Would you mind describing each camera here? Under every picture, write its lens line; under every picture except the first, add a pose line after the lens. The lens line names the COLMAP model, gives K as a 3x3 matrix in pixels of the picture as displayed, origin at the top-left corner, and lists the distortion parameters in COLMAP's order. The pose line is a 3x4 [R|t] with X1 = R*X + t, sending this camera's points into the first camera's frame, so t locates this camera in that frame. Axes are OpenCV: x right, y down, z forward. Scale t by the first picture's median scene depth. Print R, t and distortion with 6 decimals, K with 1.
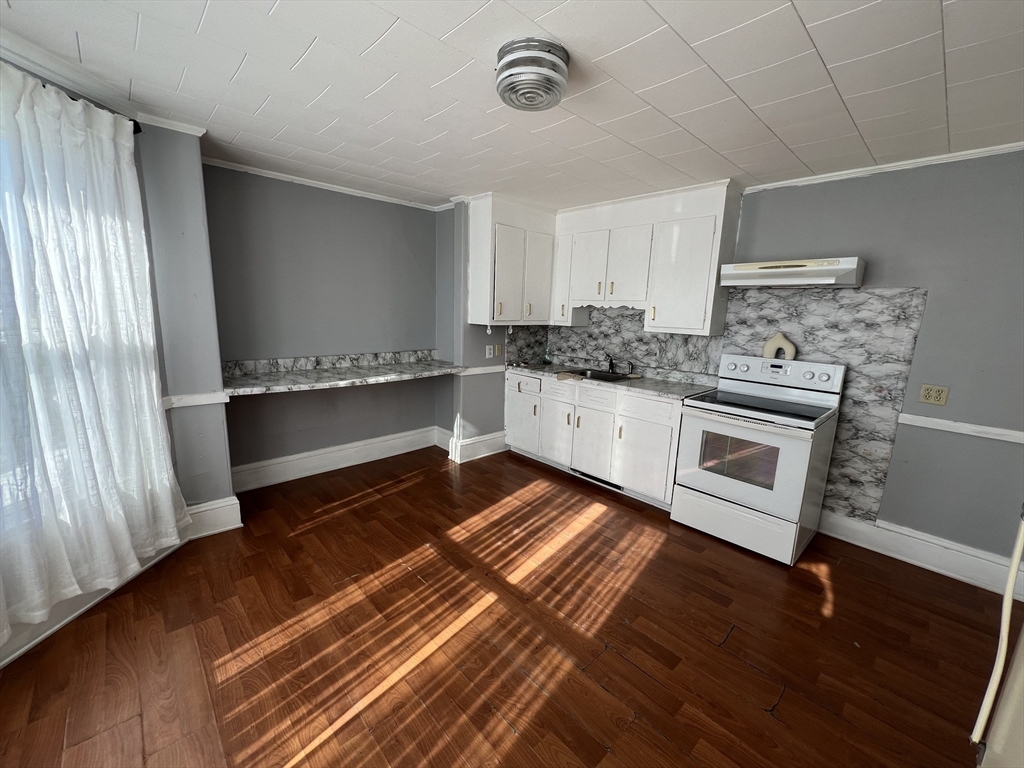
lens RADIAL K [[416.9, 0, 514.1], [0, 416.9, 385.0], [0, 0, 1]] dist [-0.002857, -0.000057]
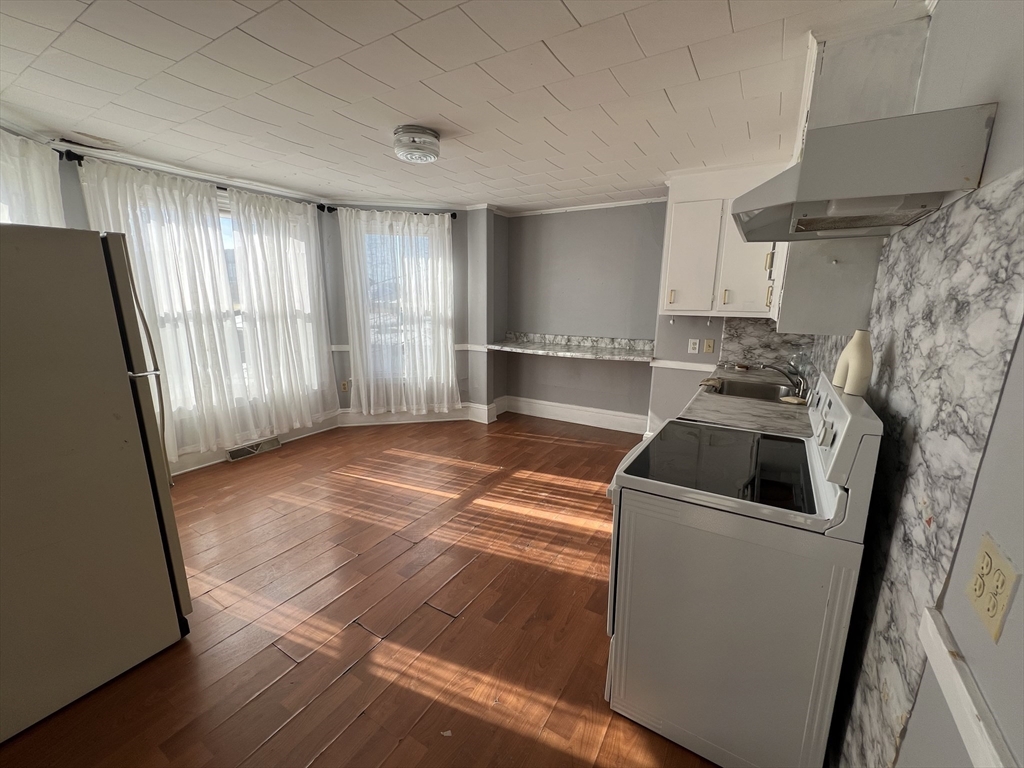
lens RADIAL K [[416.9, 0, 516.4], [0, 416.9, 385.9], [0, 0, 1]] dist [-0.002857, -0.000057]
pose [[0.269119, 0.173314, -0.947384, 0.997786], [-0.176845, 0.975843, 0.128285, -0.063794], [0.946731, 0.133016, 0.293268, 0.562427]]
